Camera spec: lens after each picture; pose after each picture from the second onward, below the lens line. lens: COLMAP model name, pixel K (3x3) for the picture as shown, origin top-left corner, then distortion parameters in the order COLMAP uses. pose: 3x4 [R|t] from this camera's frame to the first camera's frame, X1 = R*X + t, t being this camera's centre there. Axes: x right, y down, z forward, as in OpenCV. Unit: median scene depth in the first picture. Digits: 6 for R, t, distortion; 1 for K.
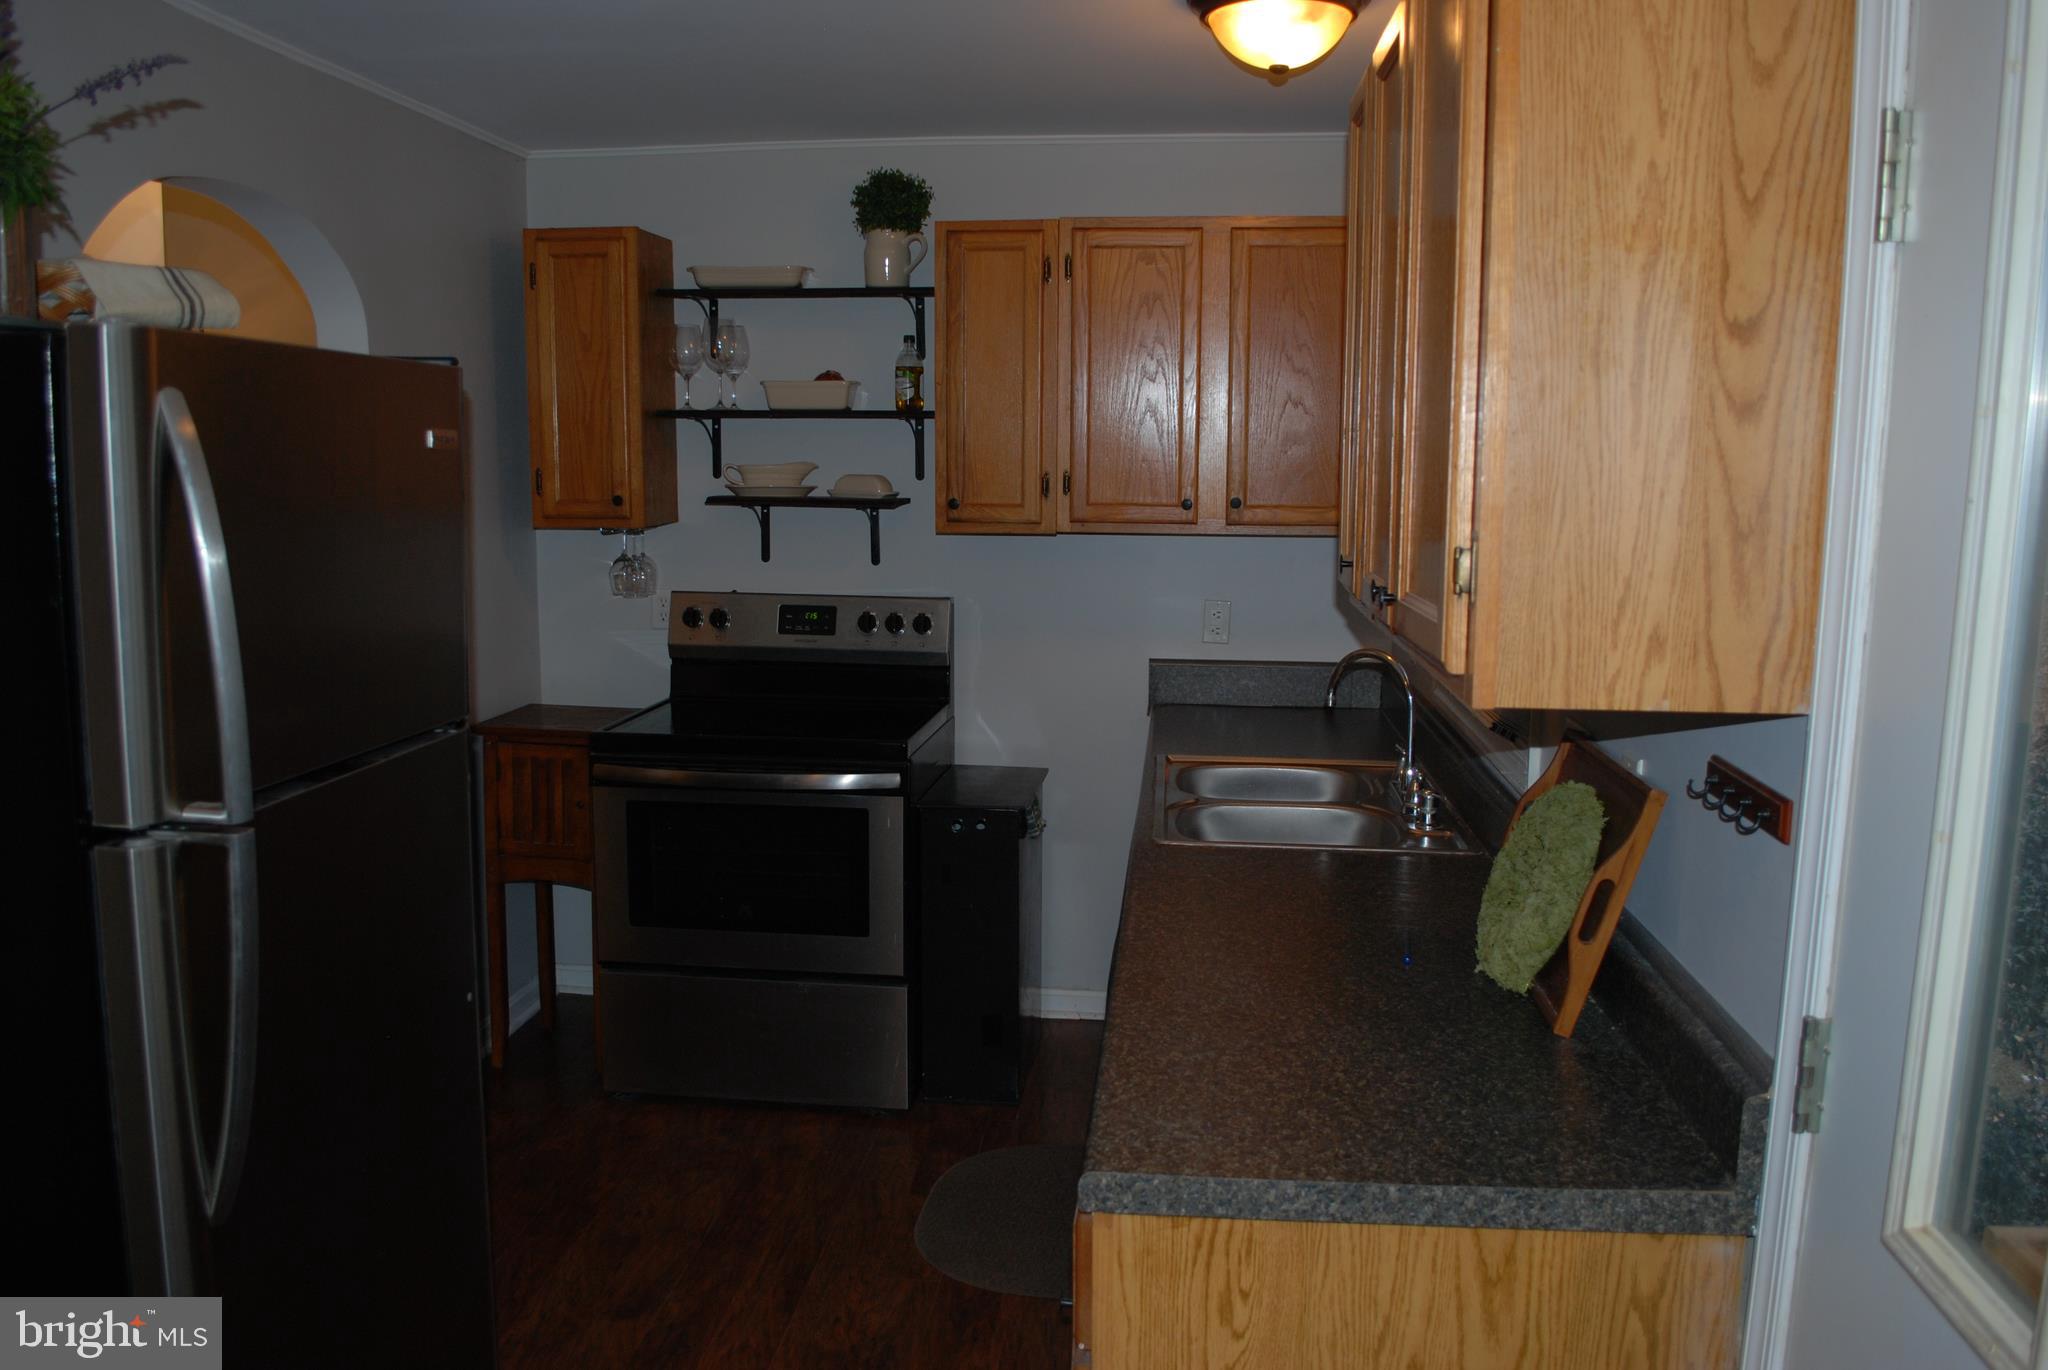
lens RADIAL K [[1617.5, 0, 1034.8], [0, 1617.5, 693.7], [0, 0, 1]] dist [-0.085338, 0.013114]
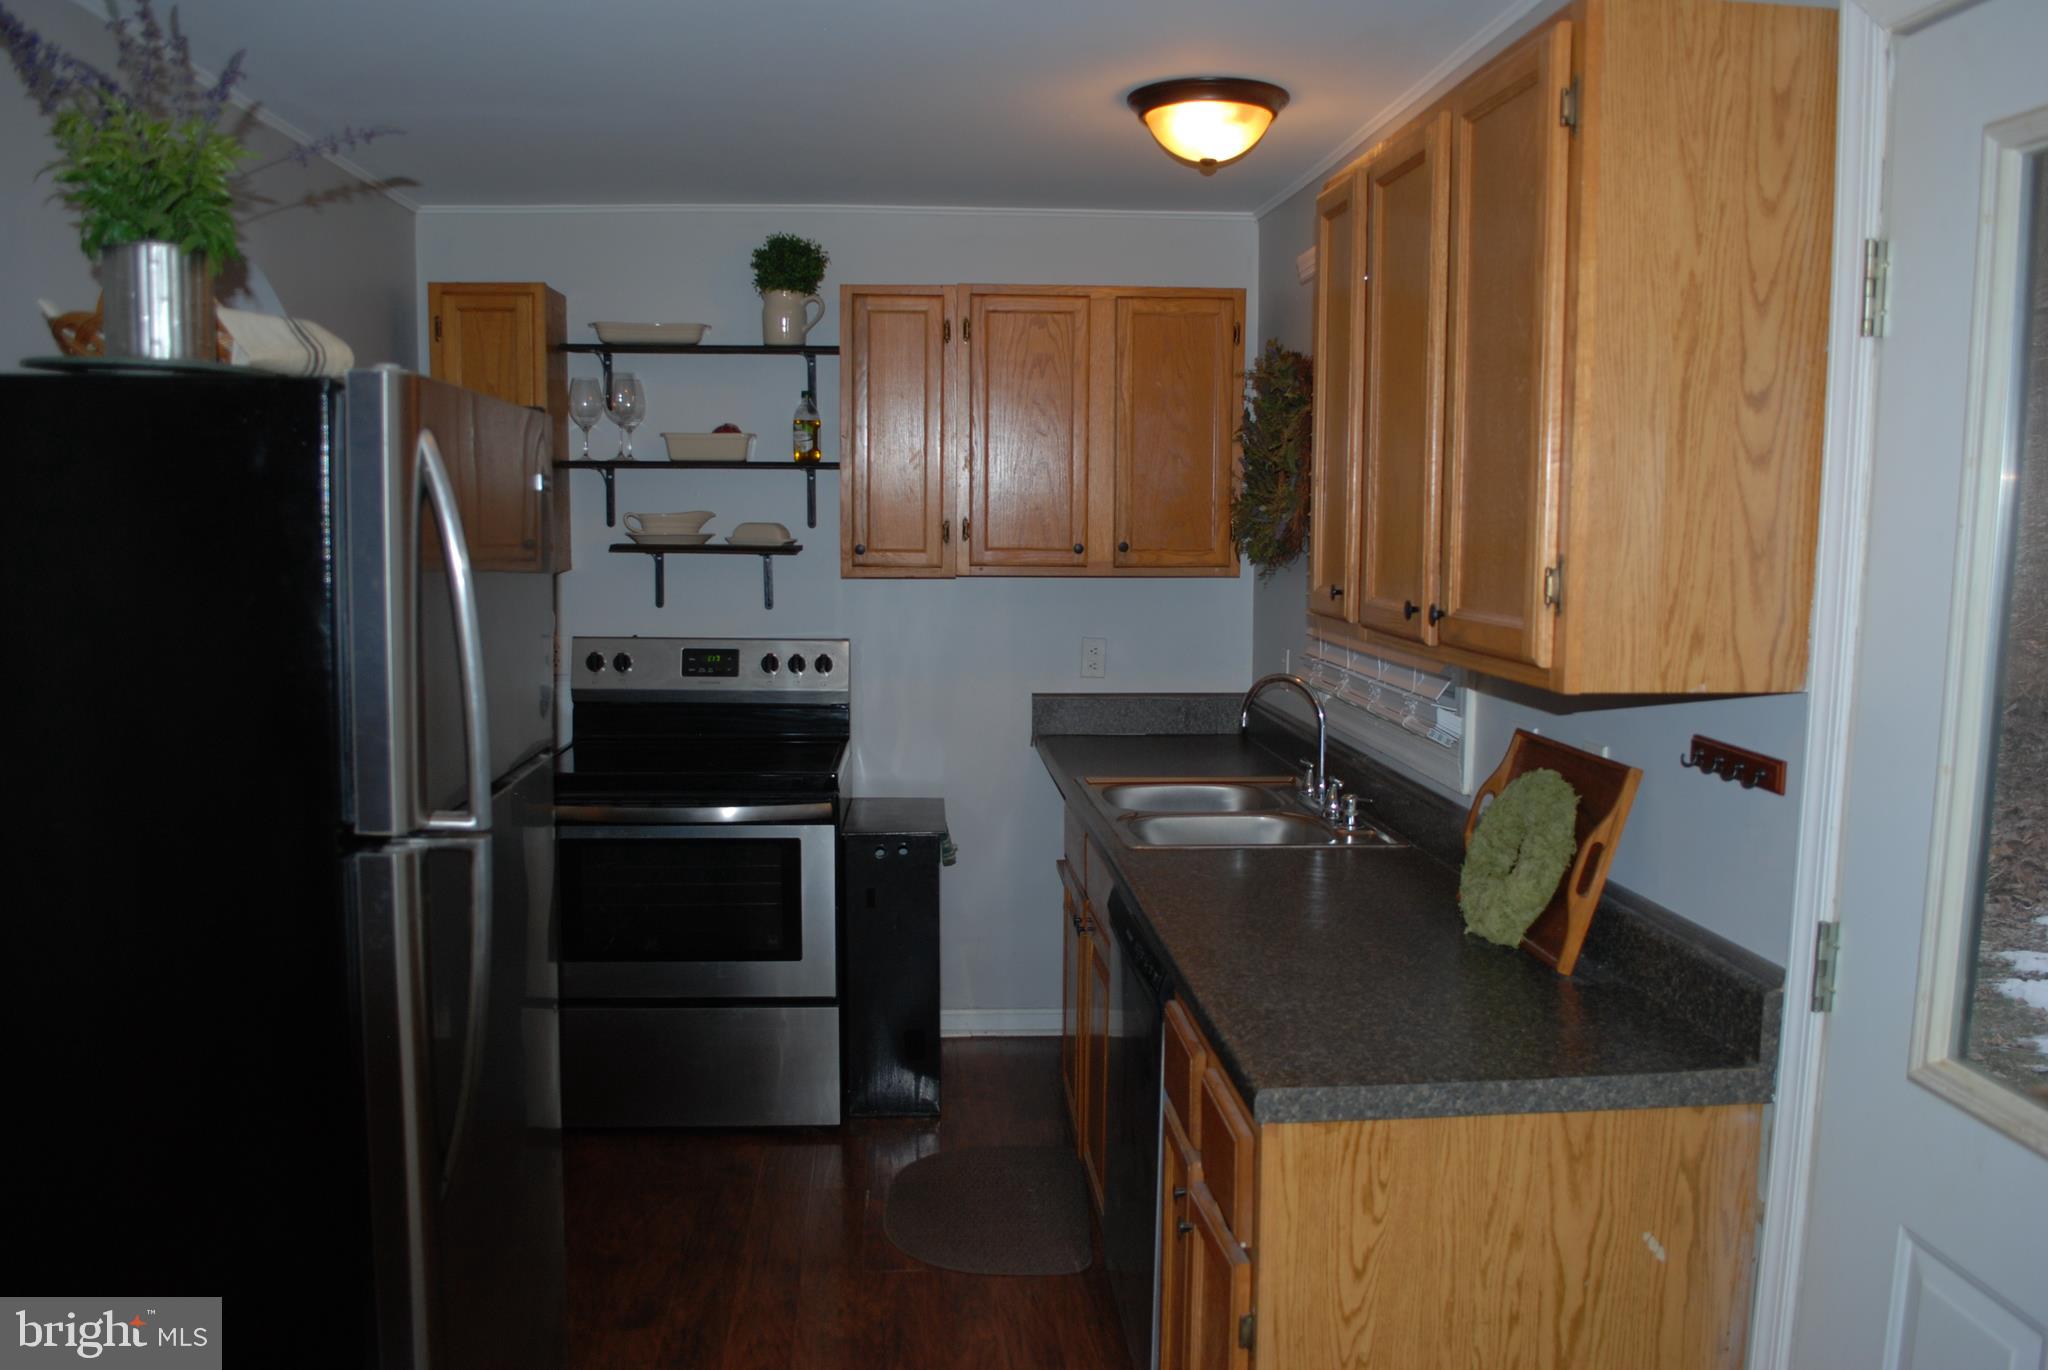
lens RADIAL K [[1617.5, 0, 1034.8], [0, 1617.5, 693.7], [0, 0, 1]] dist [-0.085338, 0.013114]
pose [[0.983698, -0.020541, 0.178650, -0.132043], [0.026510, 0.999165, -0.031089, 0.013458], [-0.177862, 0.035318, 0.983421, -0.062235]]
